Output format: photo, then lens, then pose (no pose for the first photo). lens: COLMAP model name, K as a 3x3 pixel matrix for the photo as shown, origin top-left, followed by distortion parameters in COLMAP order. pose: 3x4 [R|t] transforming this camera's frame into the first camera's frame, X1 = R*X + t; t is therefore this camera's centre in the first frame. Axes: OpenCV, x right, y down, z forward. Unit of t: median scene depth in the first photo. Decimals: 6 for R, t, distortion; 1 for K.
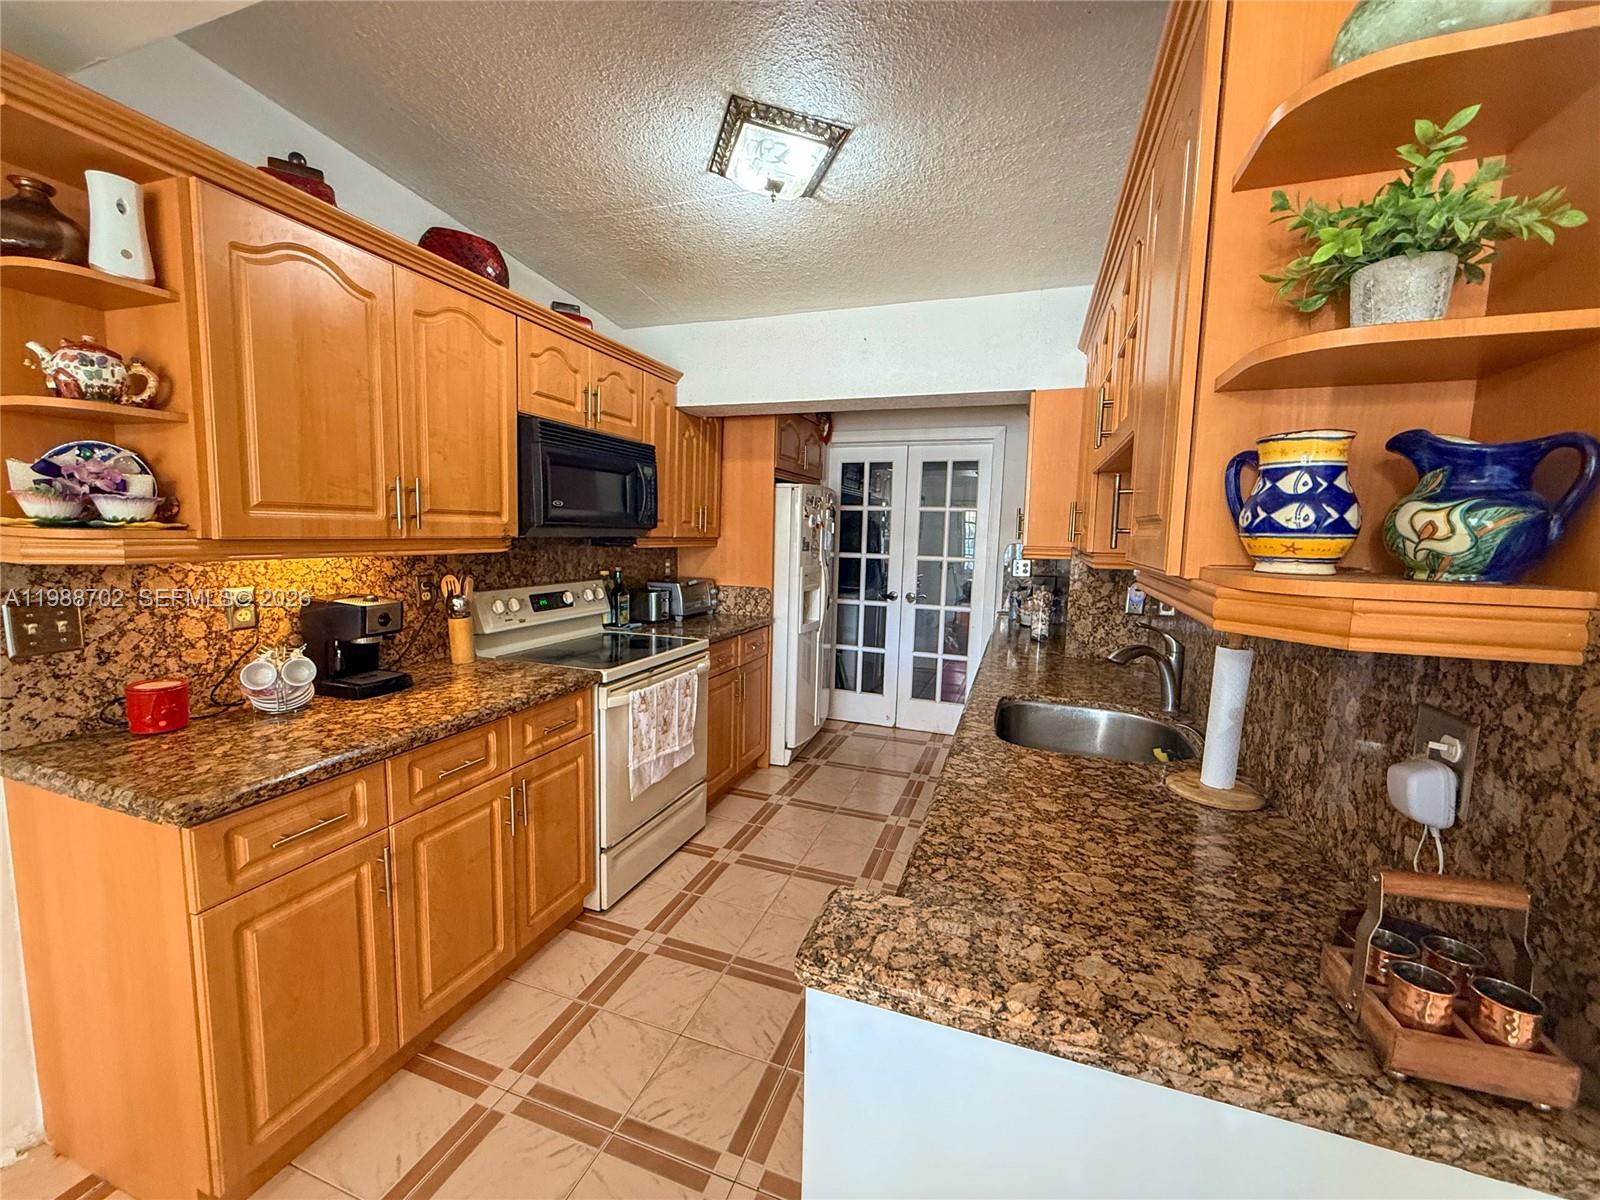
lens RADIAL K [[639.6, 0, 798.0], [0, 639.6, 598.1], [0, 0, 1]] dist [0.000844, 0.000392]
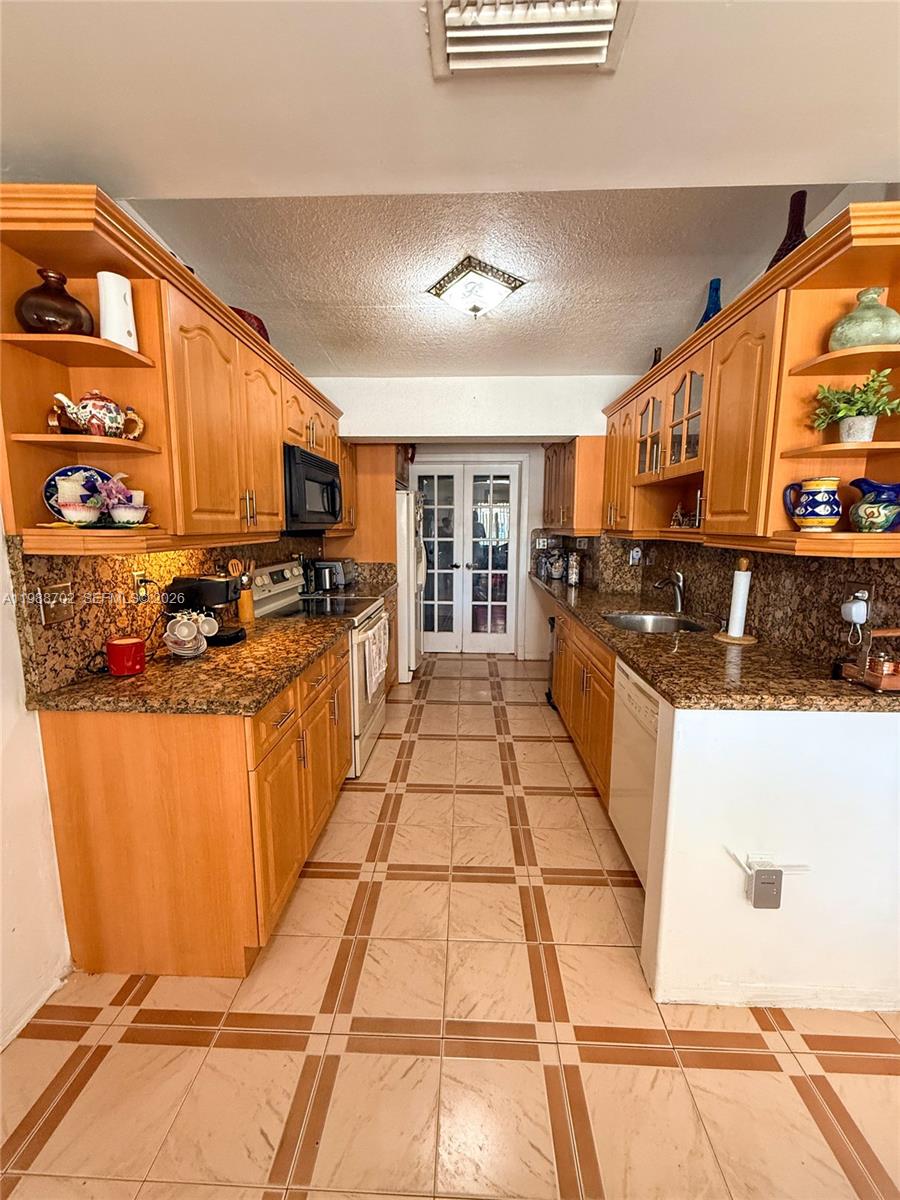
lens RADIAL K [[479.7, 0, 451.7], [0, 479.7, 595.3], [0, 0, 1]] dist [0.000844, 0.000392]
pose [[0.952258, -0.066330, 0.298001, -0.568202], [0.052905, 0.997197, 0.052903, 0.016380], [-0.300675, -0.034611, 0.953099, -0.190963]]
